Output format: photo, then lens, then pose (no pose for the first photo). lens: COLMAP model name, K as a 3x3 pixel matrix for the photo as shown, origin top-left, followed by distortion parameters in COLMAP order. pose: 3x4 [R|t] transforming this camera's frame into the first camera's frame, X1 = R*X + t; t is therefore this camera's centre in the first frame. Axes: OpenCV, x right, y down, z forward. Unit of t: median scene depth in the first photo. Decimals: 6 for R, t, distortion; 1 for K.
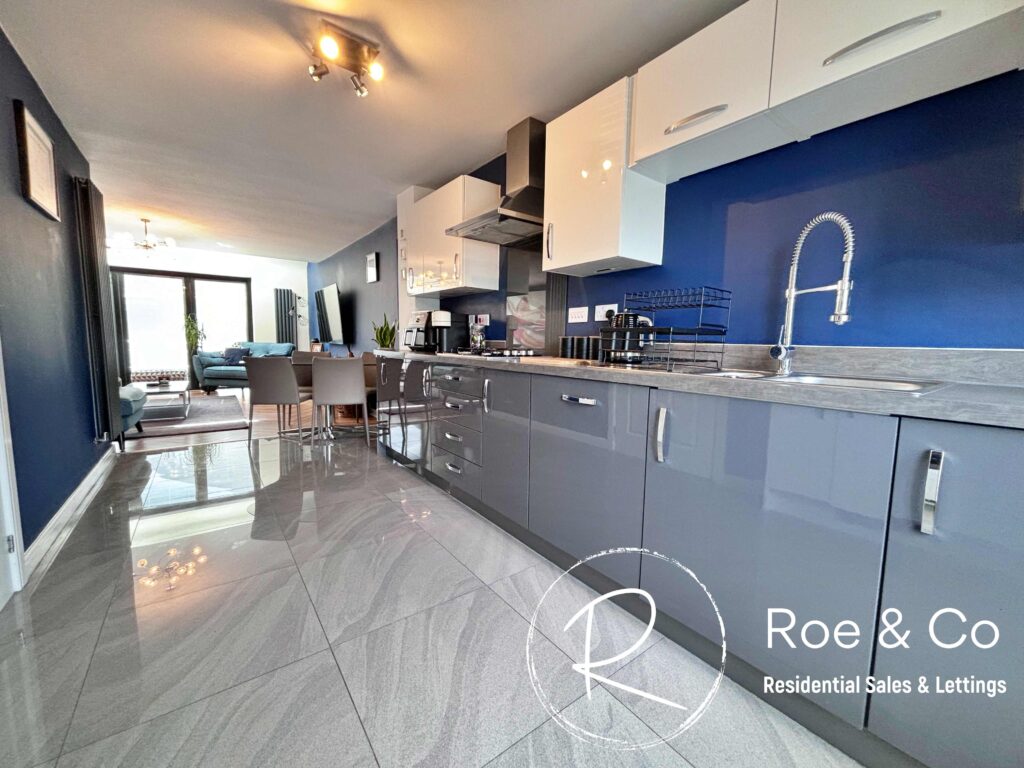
lens RADIAL K [[413.0, 0, 512.9], [0, 413.0, 384.9], [0, 0, 1]] dist [0.000571, -0.001050]
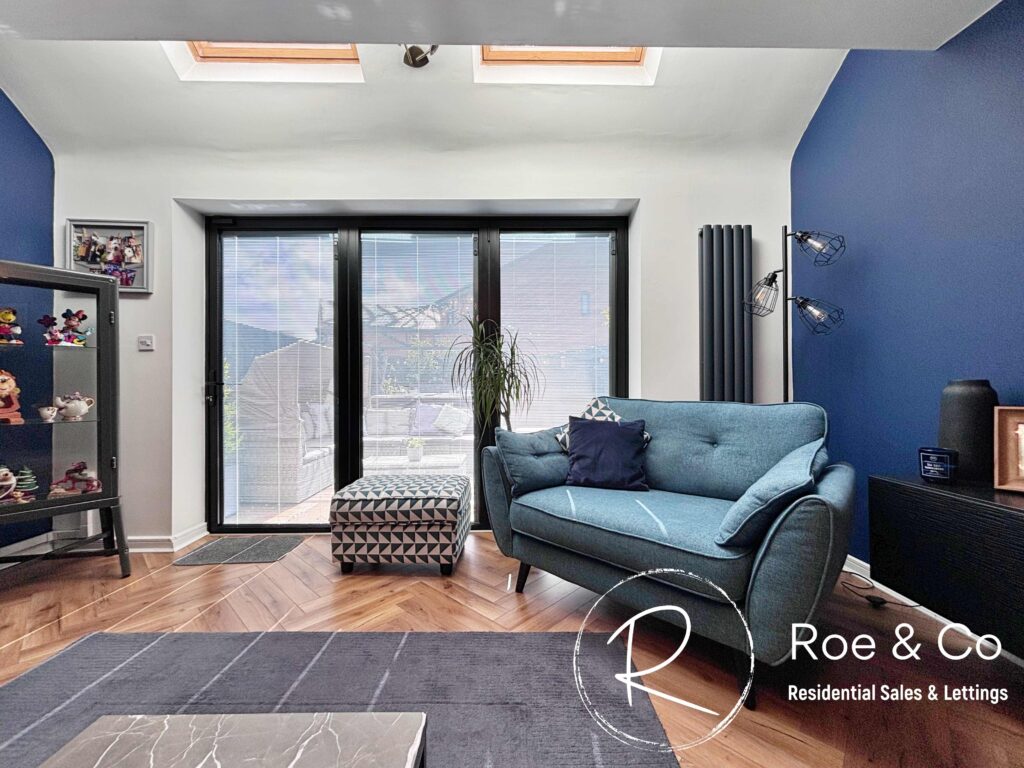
lens RADIAL K [[413.0, 0, 509.3], [0, 413.0, 383.1], [0, 0, 1]] dist [0.000571, -0.001050]
pose [[0.802162, -0.023961, -0.596625, -0.582922], [-0.046656, 0.993624, -0.102634, -0.087755], [0.595281, 0.110165, 0.795930, 0.771868]]
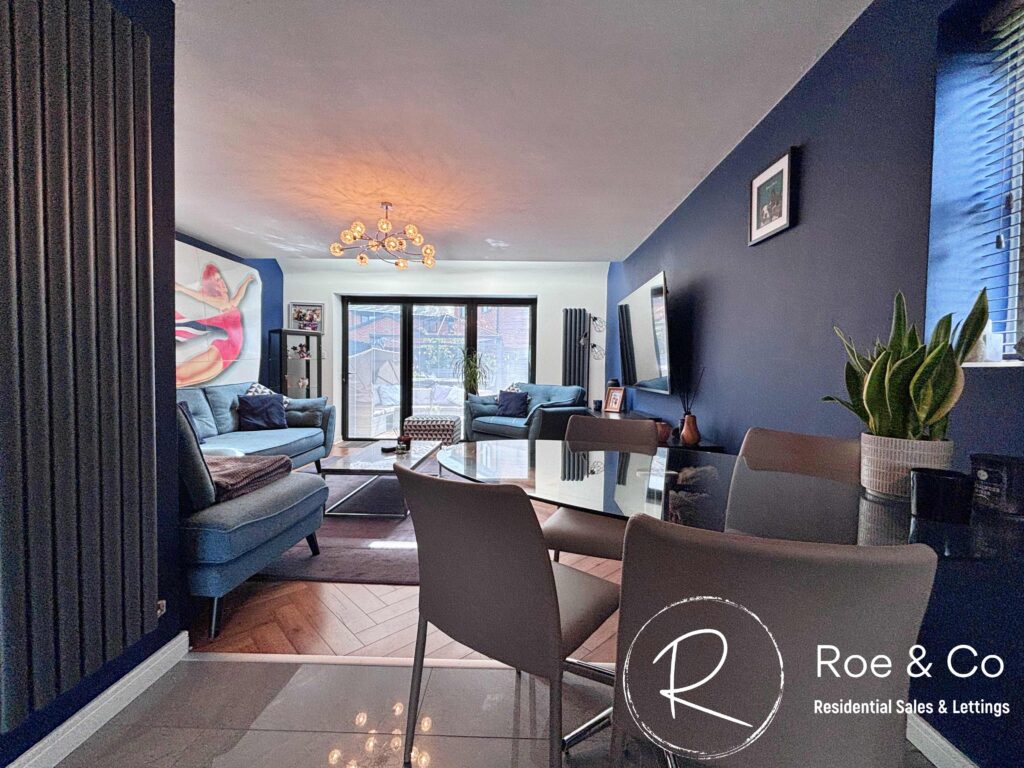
lens RADIAL K [[413.0, 0, 511.3], [0, 413.0, 386.5], [0, 0, 1]] dist [0.000571, -0.001050]
pose [[0.782291, 0.018157, -0.622648, -0.230865], [-0.068324, 0.996045, -0.056797, -0.060666], [0.619155, 0.086974, 0.780438, 0.456369]]
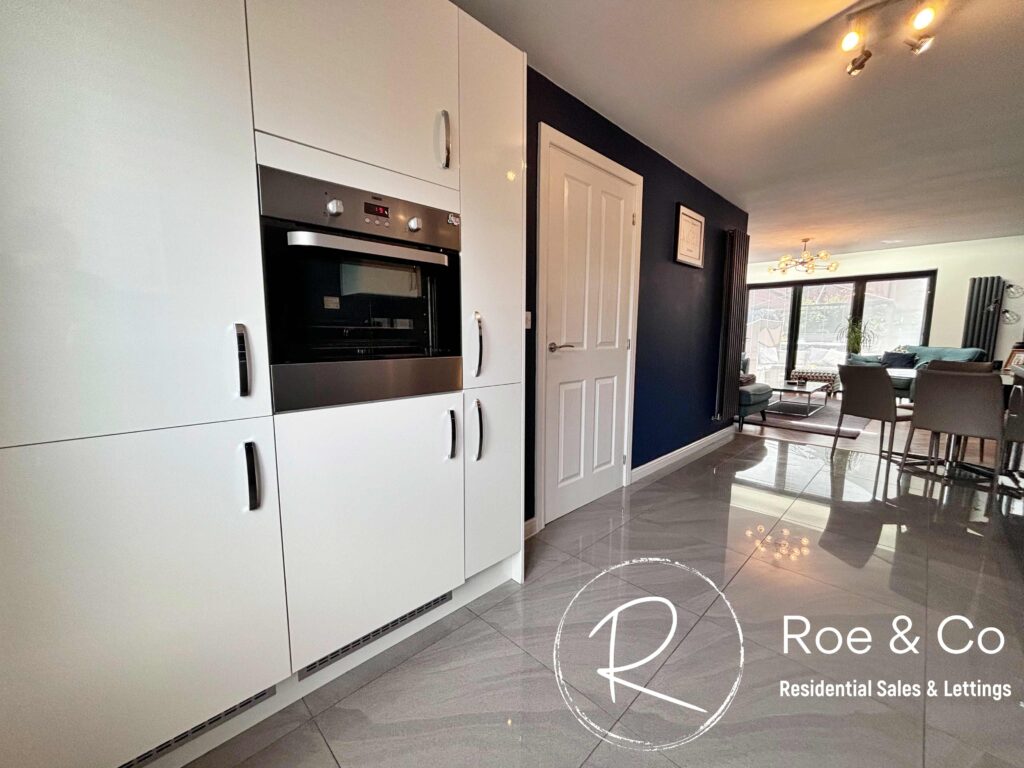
lens RADIAL K [[413.0, 0, 506.7], [0, 413.0, 386.7], [0, 0, 1]] dist [0.000571, -0.001050]
pose [[0.122929, 0.111389, -0.986145, 0.126565], [-0.105172, 0.989548, 0.098663, -0.015941], [0.986827, 0.091586, 0.133359, 0.050623]]
